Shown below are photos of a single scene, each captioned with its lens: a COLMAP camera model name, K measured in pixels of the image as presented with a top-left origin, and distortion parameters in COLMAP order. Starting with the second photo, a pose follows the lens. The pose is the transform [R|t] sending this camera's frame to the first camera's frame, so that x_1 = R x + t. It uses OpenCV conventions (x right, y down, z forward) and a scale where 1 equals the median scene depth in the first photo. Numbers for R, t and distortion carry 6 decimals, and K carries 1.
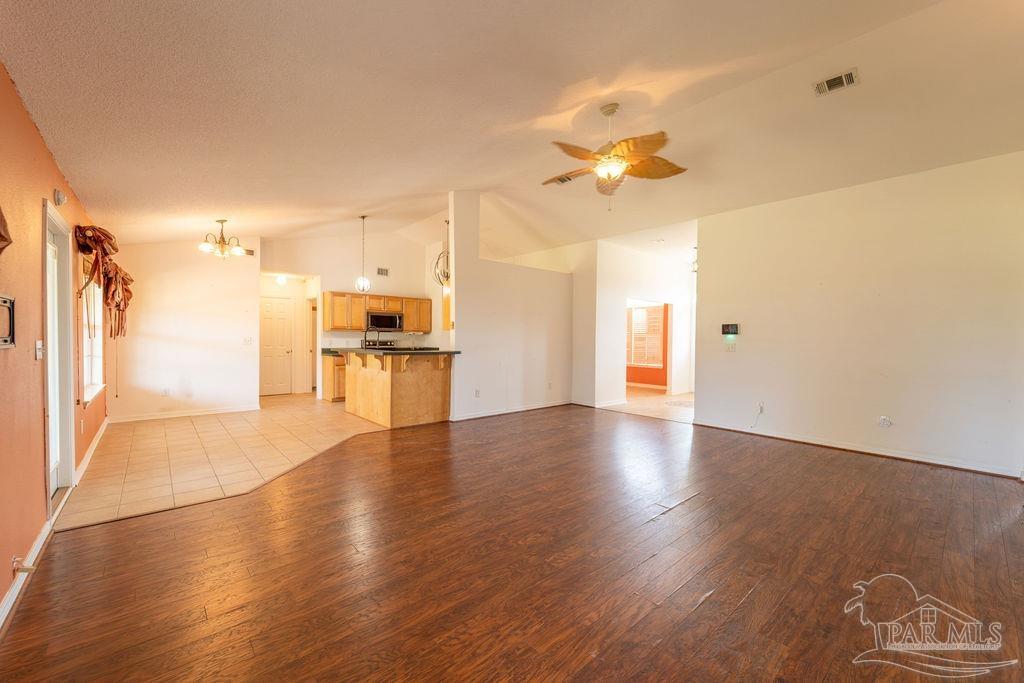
lens RADIAL K [[413.0, 0, 510.9], [0, 413.0, 344.4], [0, 0, 1]] dist [0.002182, -0.000201]
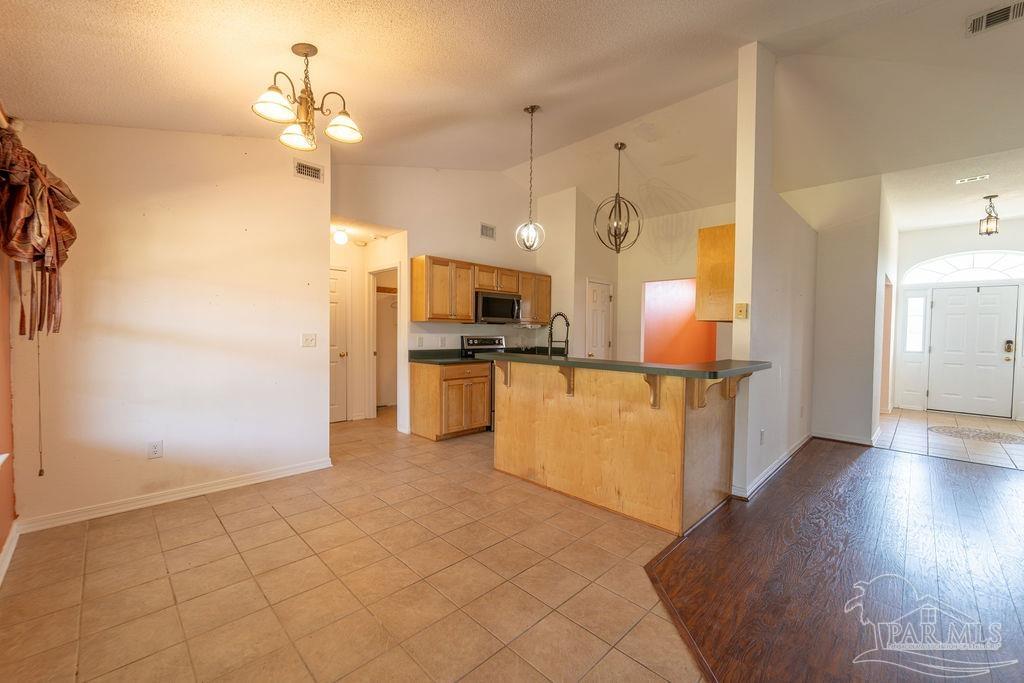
lens RADIAL K [[413.0, 0, 510.9], [0, 413.0, 344.4], [0, 0, 1]] dist [0.002182, -0.000201]
pose [[0.997920, -0.001494, 0.064451, -0.360072], [0.000412, 0.999859, 0.016790, -0.010123], [-0.064467, -0.016728, 0.997780, 0.395005]]
